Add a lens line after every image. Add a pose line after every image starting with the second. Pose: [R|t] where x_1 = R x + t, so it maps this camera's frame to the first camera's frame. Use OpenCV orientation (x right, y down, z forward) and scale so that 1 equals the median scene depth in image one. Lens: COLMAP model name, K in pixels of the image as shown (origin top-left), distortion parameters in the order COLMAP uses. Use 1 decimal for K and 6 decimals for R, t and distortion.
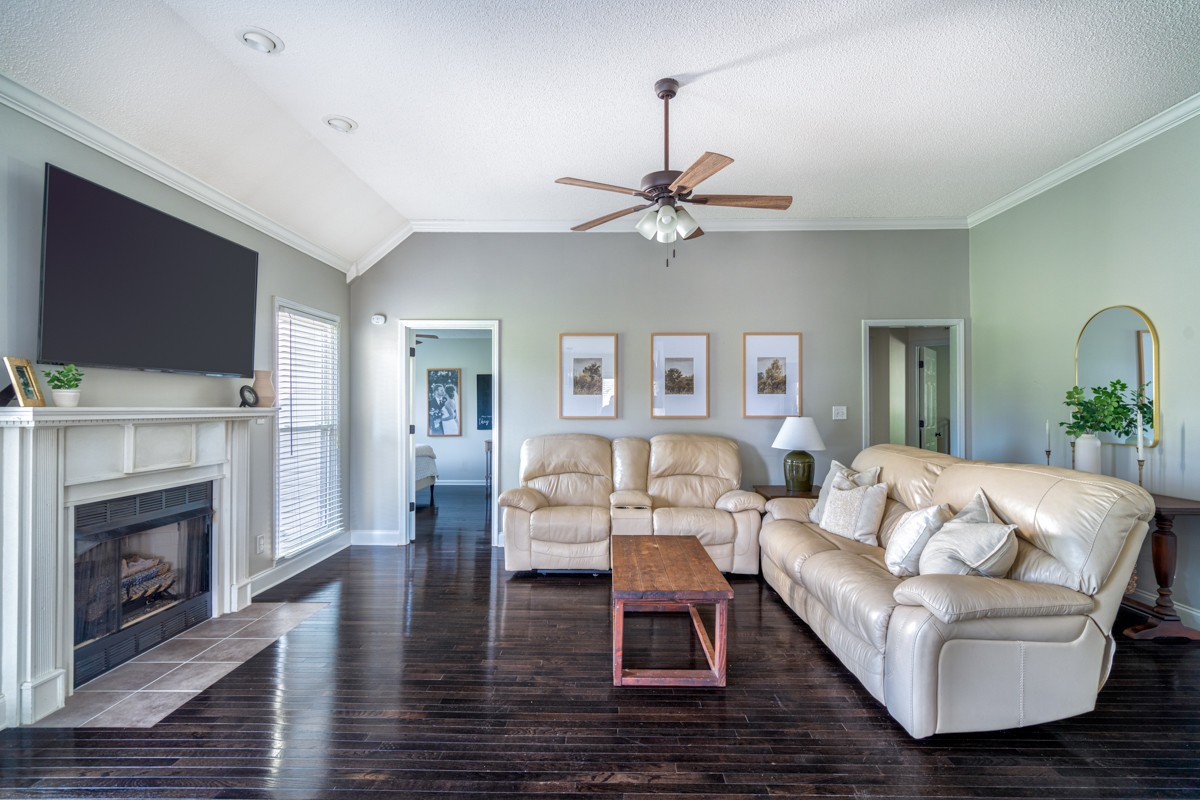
lens RADIAL K [[584.1, 0, 600.0], [0, 584.1, 400.0], [0, 0, 1]] dist [-0.002044, 0.000170]
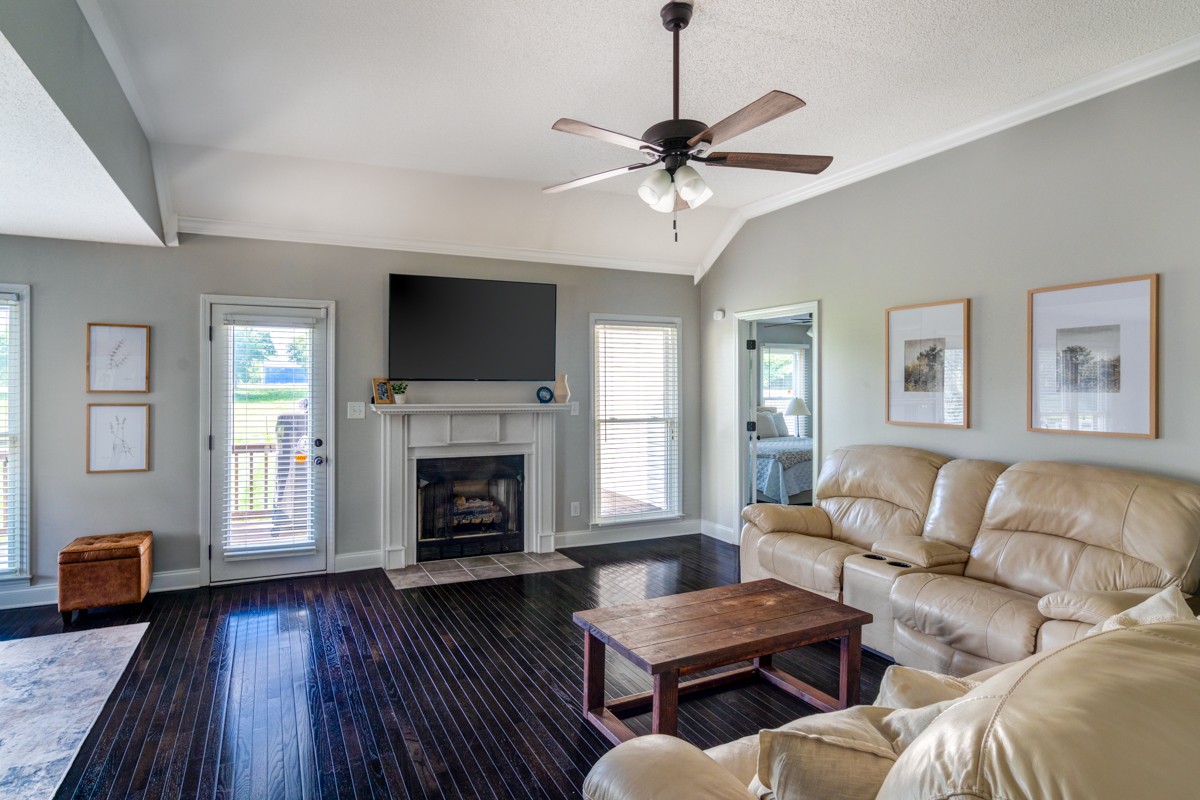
lens RADIAL K [[612.7, 0, 524.6], [0, 612.7, 389.0], [0, 0, 1]] dist [-0.000109, 0.001311]
pose [[0.395655, 0.004506, -0.918388, 0.499750], [0.007215, 0.999942, 0.008014, -0.023441], [0.918371, -0.009797, 0.395599, 0.301041]]
